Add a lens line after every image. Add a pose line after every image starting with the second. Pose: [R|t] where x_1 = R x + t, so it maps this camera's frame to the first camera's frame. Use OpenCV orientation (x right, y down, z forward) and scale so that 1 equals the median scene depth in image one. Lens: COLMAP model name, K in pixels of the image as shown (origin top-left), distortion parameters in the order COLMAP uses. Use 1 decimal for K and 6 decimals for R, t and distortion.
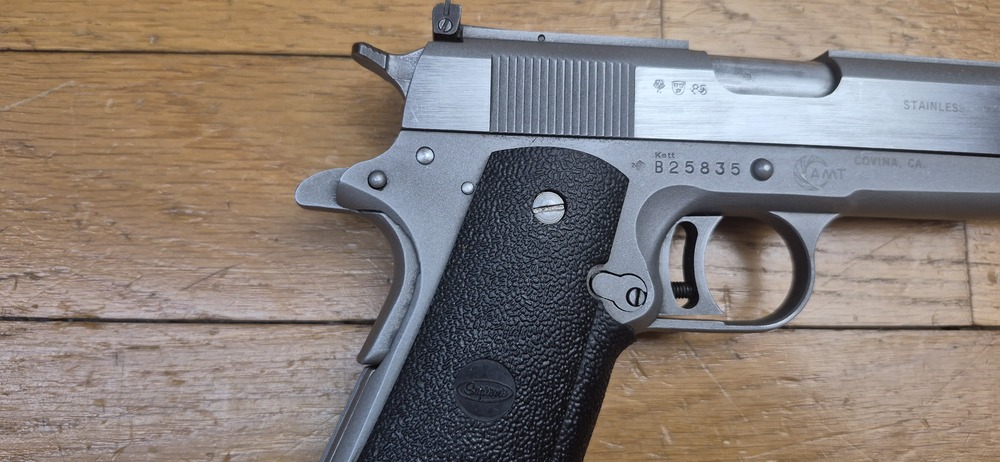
lens RADIAL K [[750.1, 0, 502.5], [0, 750.1, 230.5], [0, 0, 1]] dist [0.082901, -0.183693]
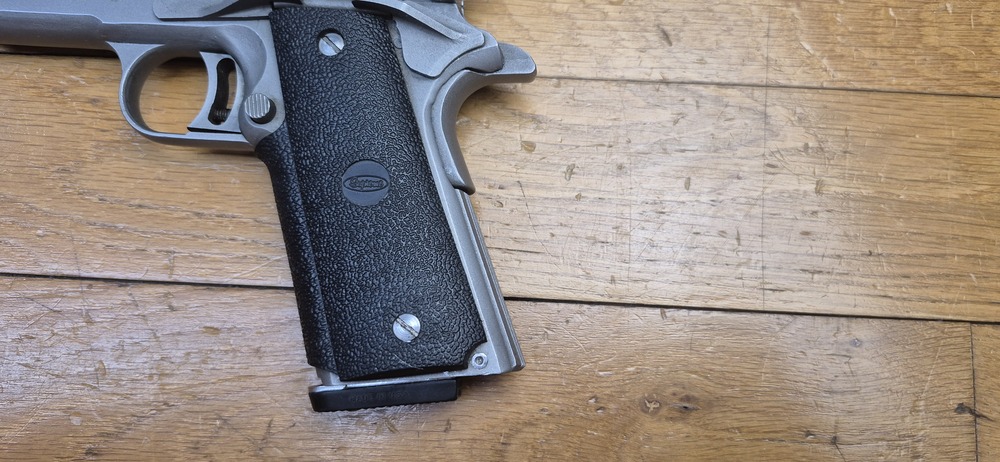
lens RADIAL K [[750.1, 0, 502.5], [0, 750.1, 230.5], [0, 0, 1]] dist [0.082901, -0.183693]
pose [[0.998326, 0.033733, -0.046976, 0.869151], [-0.034051, 0.999402, -0.005985, 0.035025], [0.046746, 0.007574, 0.998878, -0.152802]]
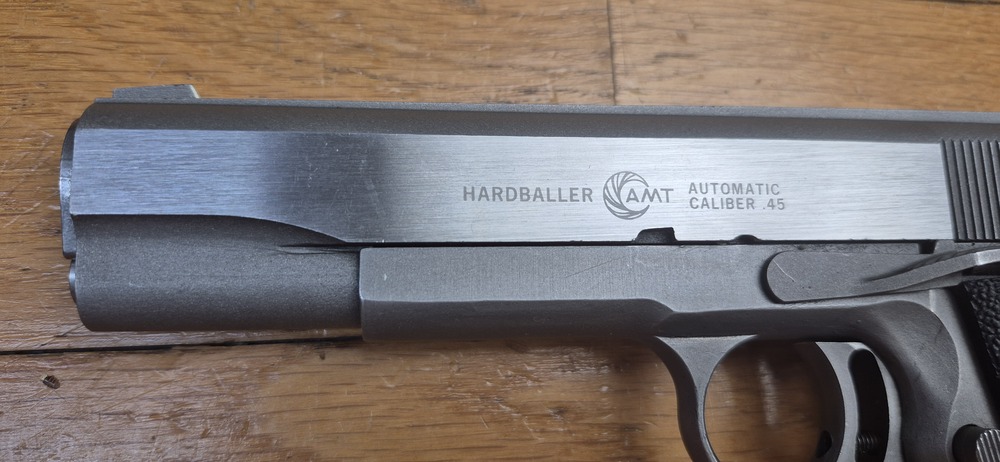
lens RADIAL K [[772.6, 0, 509.9], [0, 772.6, 227.4], [0, 0, 1]] dist [0.040554, -0.145483]
pose [[0.986720, -0.034567, 0.158709, -0.012887], [0.039424, 0.998842, -0.027559, -0.314712], [-0.157573, 0.033450, 0.986941, 0.323974]]
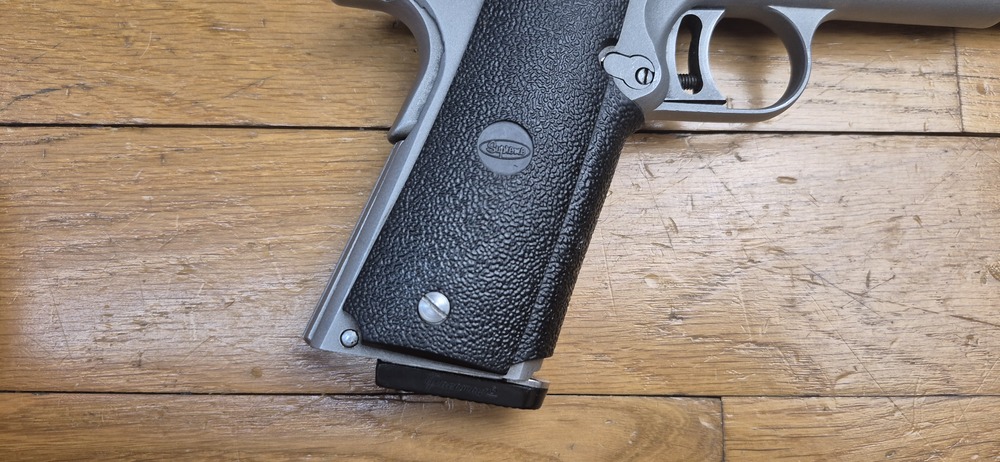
lens RADIAL K [[750.1, 0, 502.5], [0, 750.1, 230.5], [0, 0, 1]] dist [0.082901, -0.183693]
pose [[0.999888, -0.004408, -0.014313, -0.009624], [0.004566, 0.999929, 0.010990, 0.253260], [0.014263, -0.011054, 0.999837, -0.074548]]
